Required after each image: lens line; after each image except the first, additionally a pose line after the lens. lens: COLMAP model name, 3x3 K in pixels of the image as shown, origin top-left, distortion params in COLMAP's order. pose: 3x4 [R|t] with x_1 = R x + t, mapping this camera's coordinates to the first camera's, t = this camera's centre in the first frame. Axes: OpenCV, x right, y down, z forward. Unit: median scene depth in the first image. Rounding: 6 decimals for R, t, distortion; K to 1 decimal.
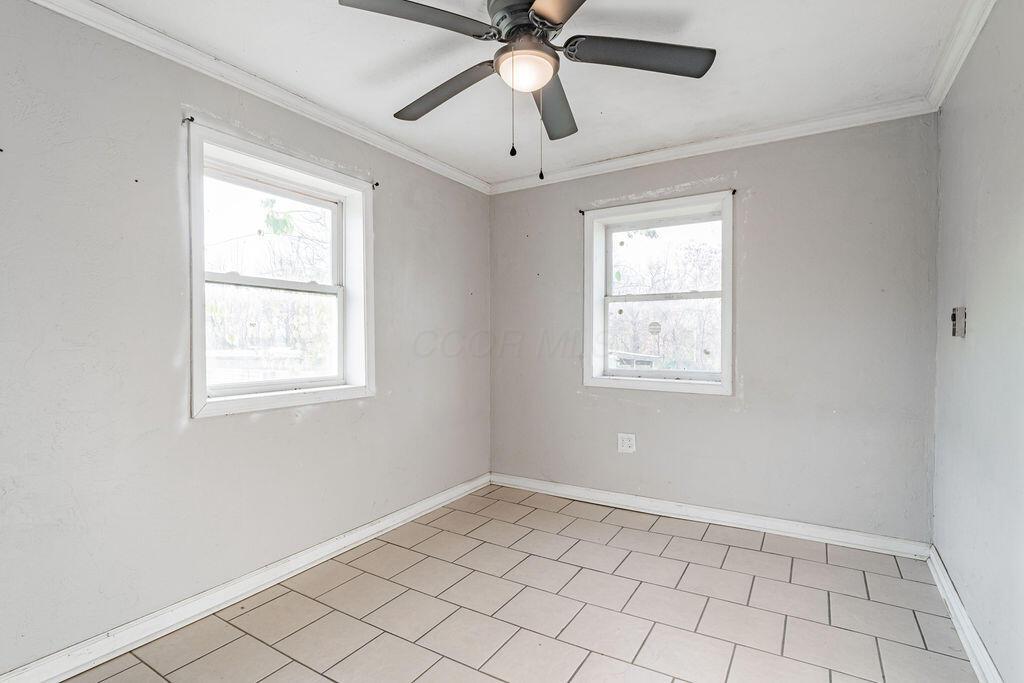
lens RADIAL K [[489.8, 0, 512.7], [0, 489.8, 343.0], [0, 0, 1]] dist [-0.009718, 0.000094]
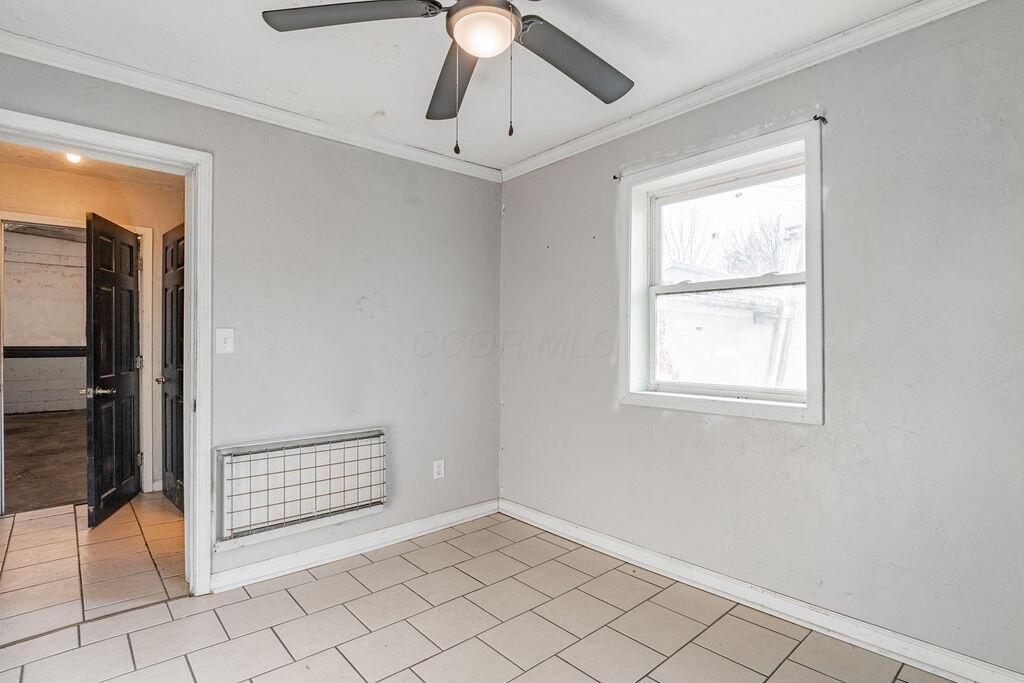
lens RADIAL K [[489.8, 0, 510.8], [0, 489.8, 340.1], [0, 0, 1]] dist [-0.009718, 0.000094]
pose [[-0.271733, -0.008208, -0.962338, 0.570079], [-0.008875, 0.999942, -0.006023, -0.002785], [0.962332, 0.006904, -0.271790, 0.887031]]
